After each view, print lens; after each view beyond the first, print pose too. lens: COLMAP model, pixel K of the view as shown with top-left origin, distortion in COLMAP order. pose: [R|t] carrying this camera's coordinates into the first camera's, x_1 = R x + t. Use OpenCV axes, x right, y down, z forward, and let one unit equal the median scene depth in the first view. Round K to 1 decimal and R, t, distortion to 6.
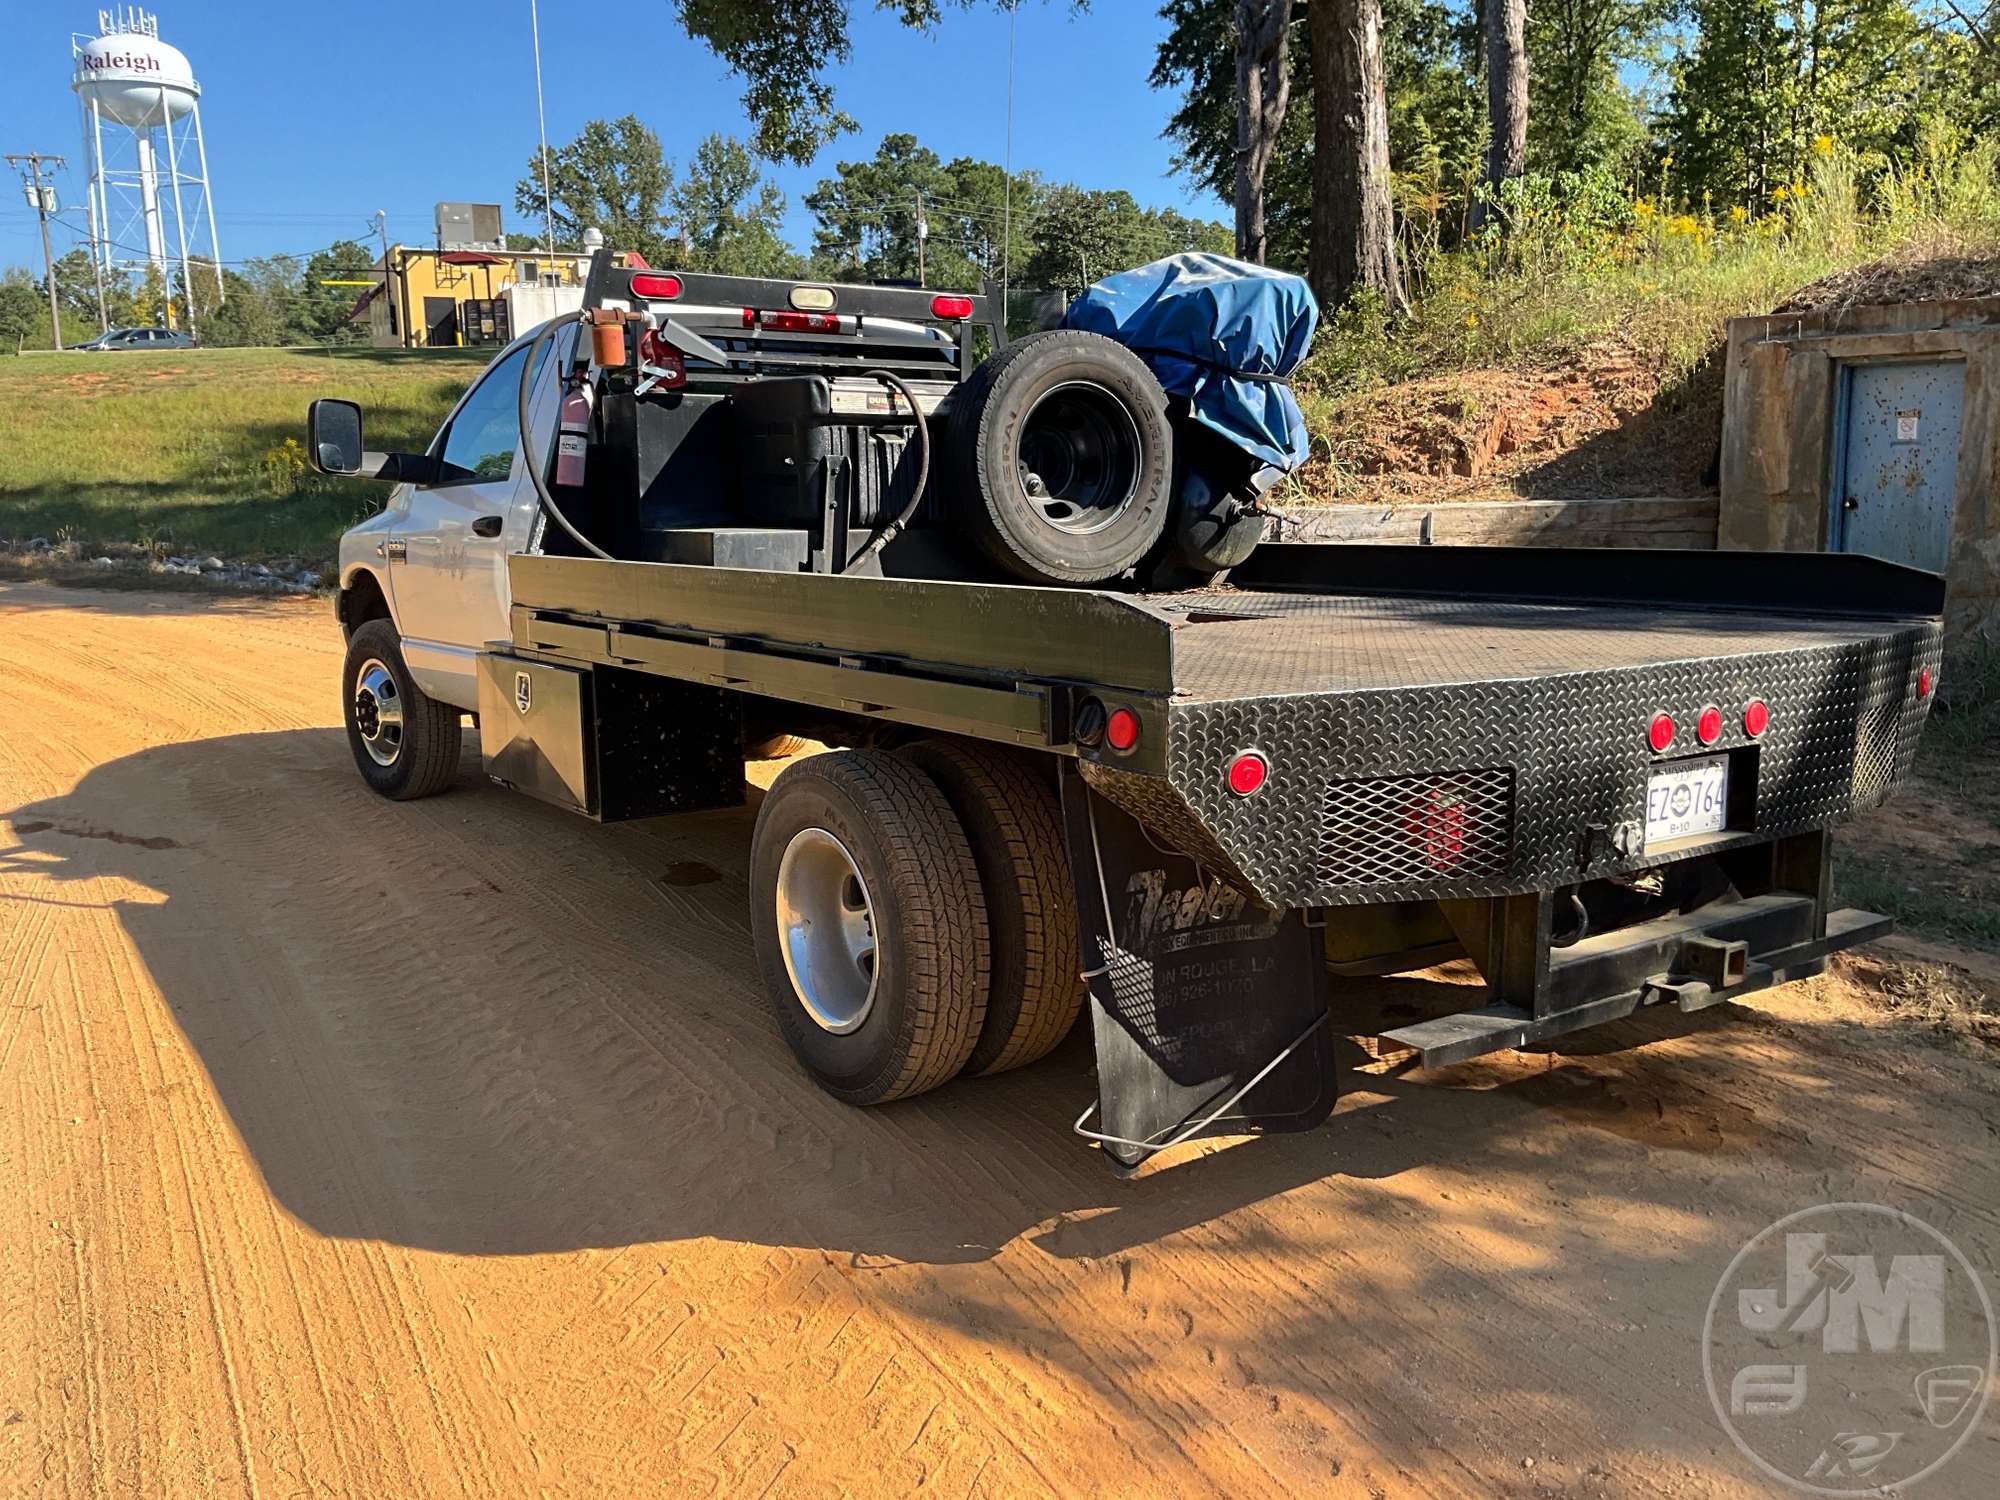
lens RADIAL K [[1664.3, 0, 987.3], [0, 1664.3, 770.4], [0, 0, 1]] dist [0.060329, -0.111624]
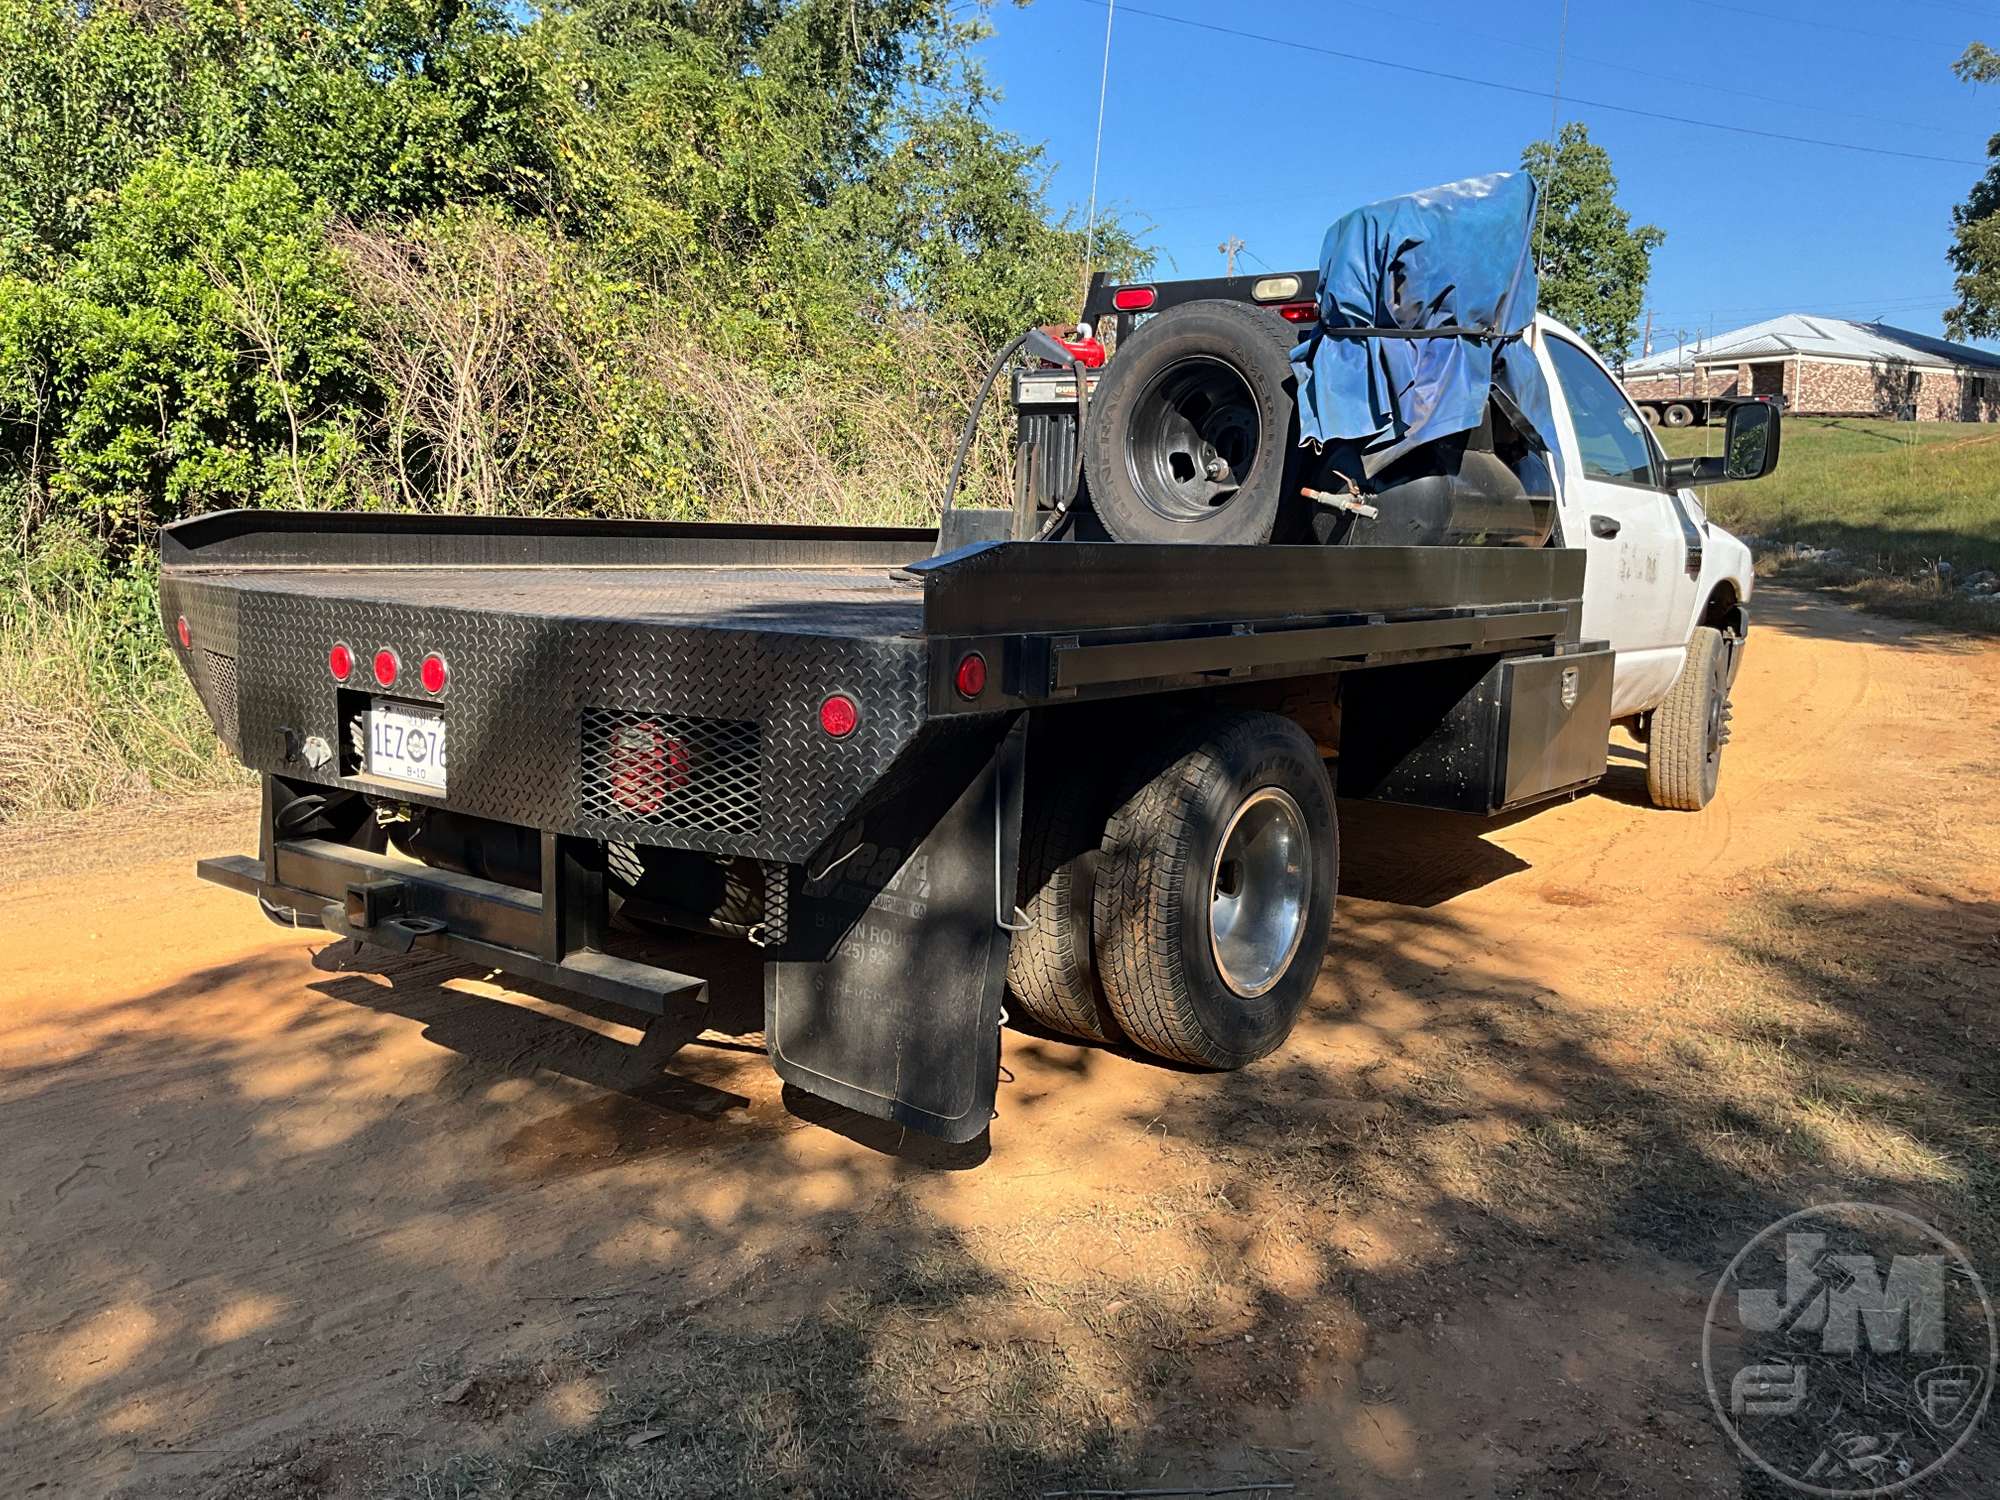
lens RADIAL K [[1664.3, 0, 1007.8], [0, 1664.3, 774.0], [0, 0, 1]] dist [0.060329, -0.111624]
pose [[0.321121, 0.161853, -0.933105, 0.888714], [-0.185159, 0.977003, 0.105746, -0.083095], [0.928761, 0.138815, 0.343705, 0.599824]]
